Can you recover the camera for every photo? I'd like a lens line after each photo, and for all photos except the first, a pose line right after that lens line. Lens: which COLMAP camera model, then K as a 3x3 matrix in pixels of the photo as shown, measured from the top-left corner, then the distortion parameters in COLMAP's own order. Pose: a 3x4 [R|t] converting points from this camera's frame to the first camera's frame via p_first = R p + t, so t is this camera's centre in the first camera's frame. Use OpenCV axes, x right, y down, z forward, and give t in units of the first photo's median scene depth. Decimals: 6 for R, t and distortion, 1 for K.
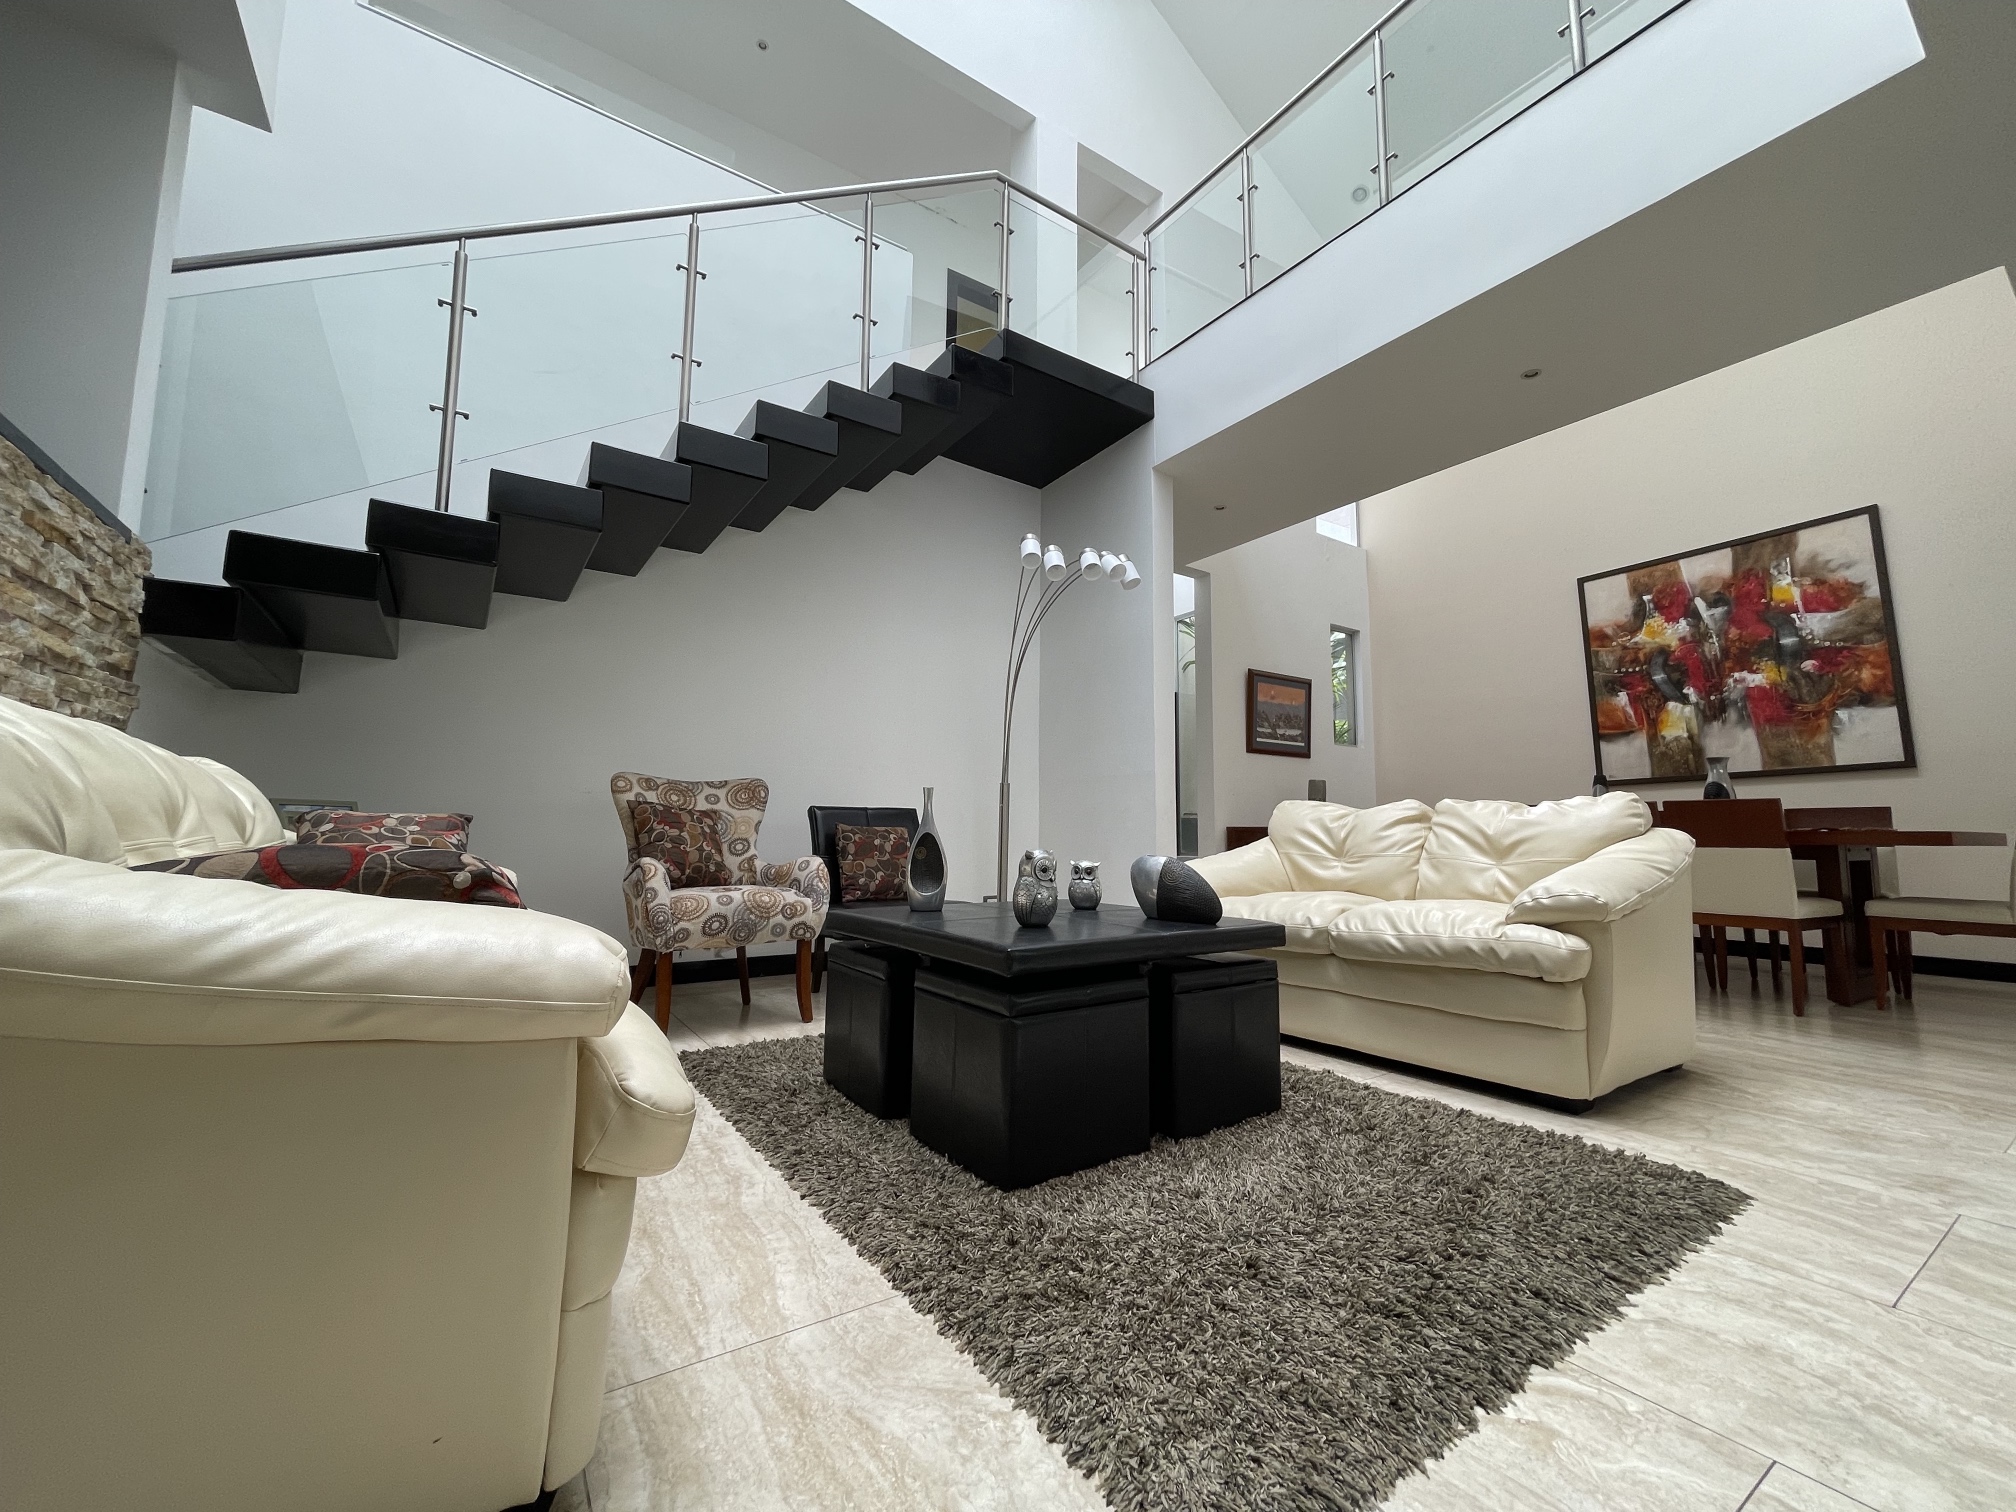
lens RADIAL K [[816.7, 0, 1013.7], [0, 816.7, 751.5], [0, 0, 1]] dist [-0.003574, -0.001443]
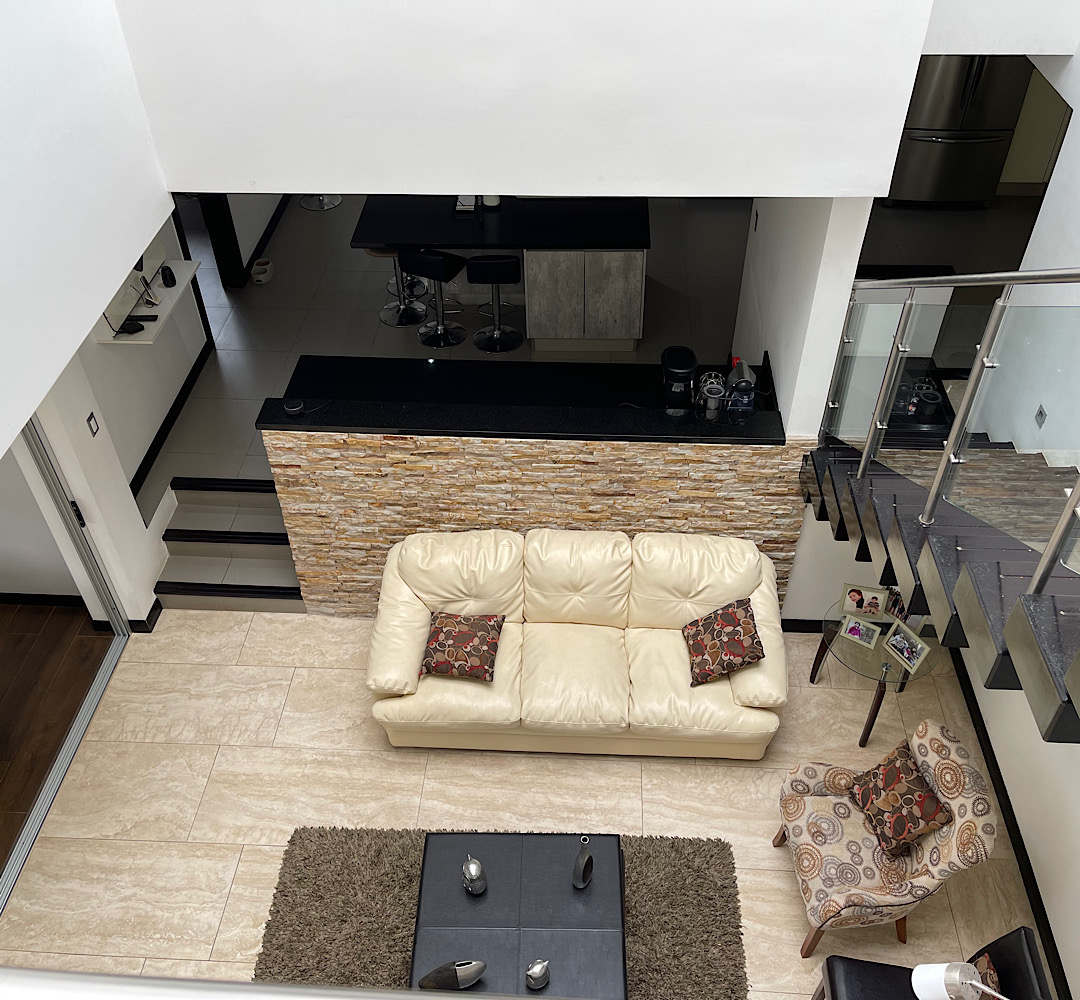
lens RADIAL K [[1005.0, 0, 535.7], [0, 1005.0, 505.2], [0, 0, 1]] dist [0.119333, 0.000000]
pose [[-0.602746, 0.542941, -0.584732, 0.472221], [0.099631, 0.778284, 0.619958, -1.066865], [0.791688, 0.315420, -0.523201, 1.157708]]
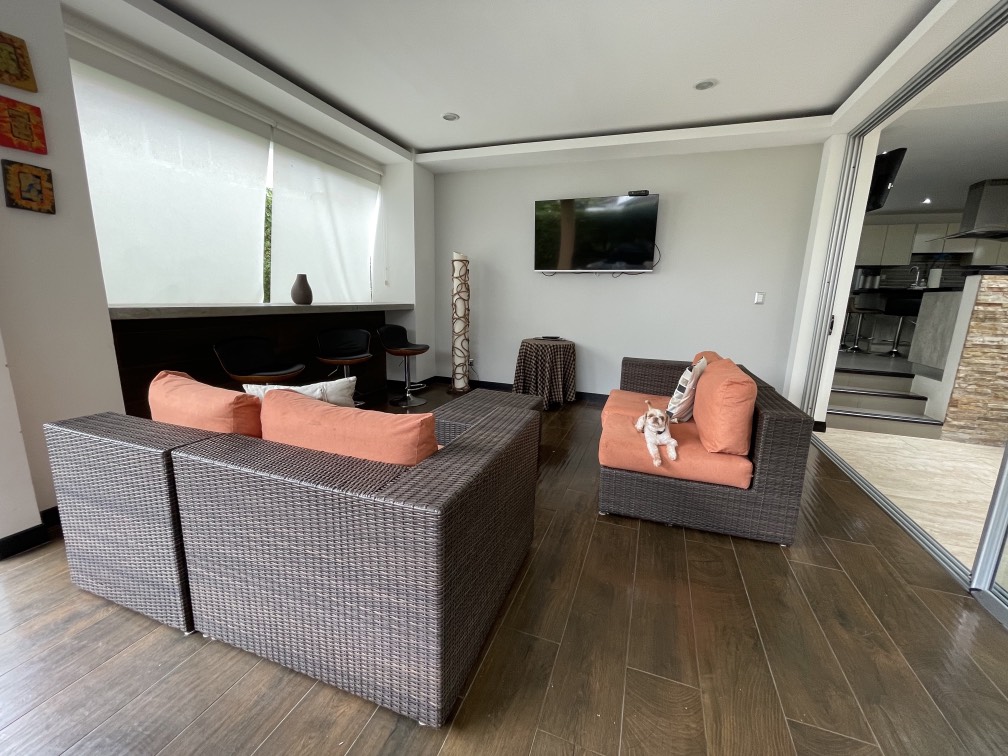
lens RADIAL K [[408.3, 0, 504.4], [0, 408.3, 376.2], [0, 0, 1]] dist [-0.003574, -0.001443]
pose [[-0.808524, 0.080698, -0.582904, 1.297580], [0.021592, 0.993954, 0.107654, -0.116554], [0.588067, 0.074455, -0.805378, 0.099007]]
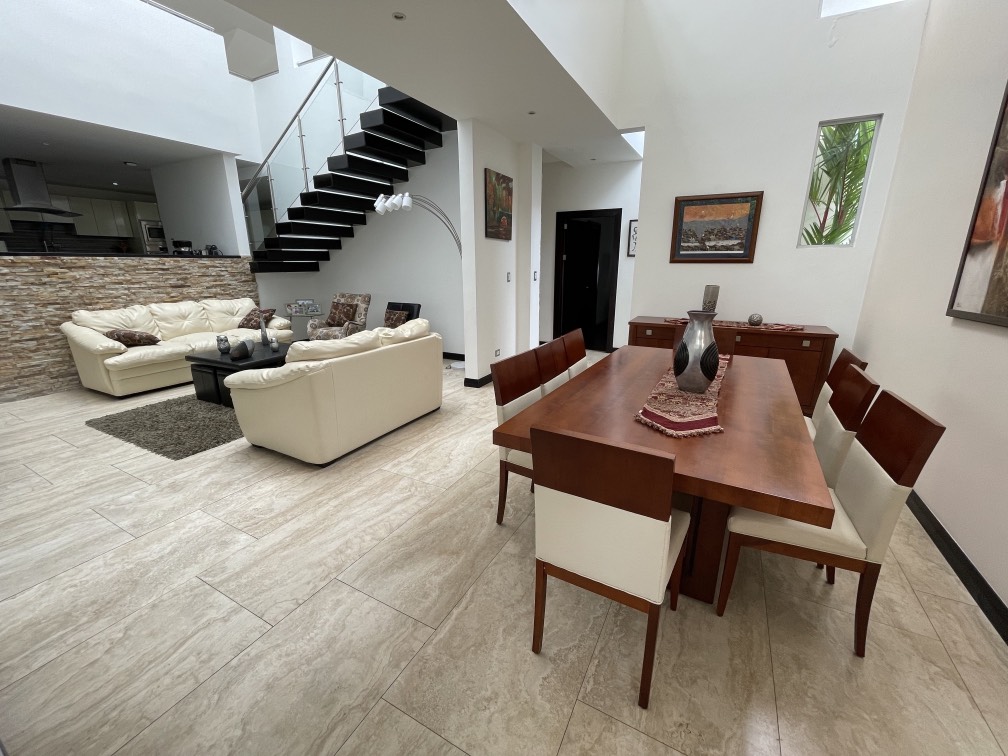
lens RADIAL K [[408.3, 0, 505.5], [0, 408.3, 377.6], [0, 0, 1]] dist [-0.003574, -0.001443]
pose [[0.473163, 0.229236, -0.850628, 1.465155], [0.098697, 0.945681, 0.309752, -0.106319], [0.875429, -0.230518, 0.424836, 0.764177]]
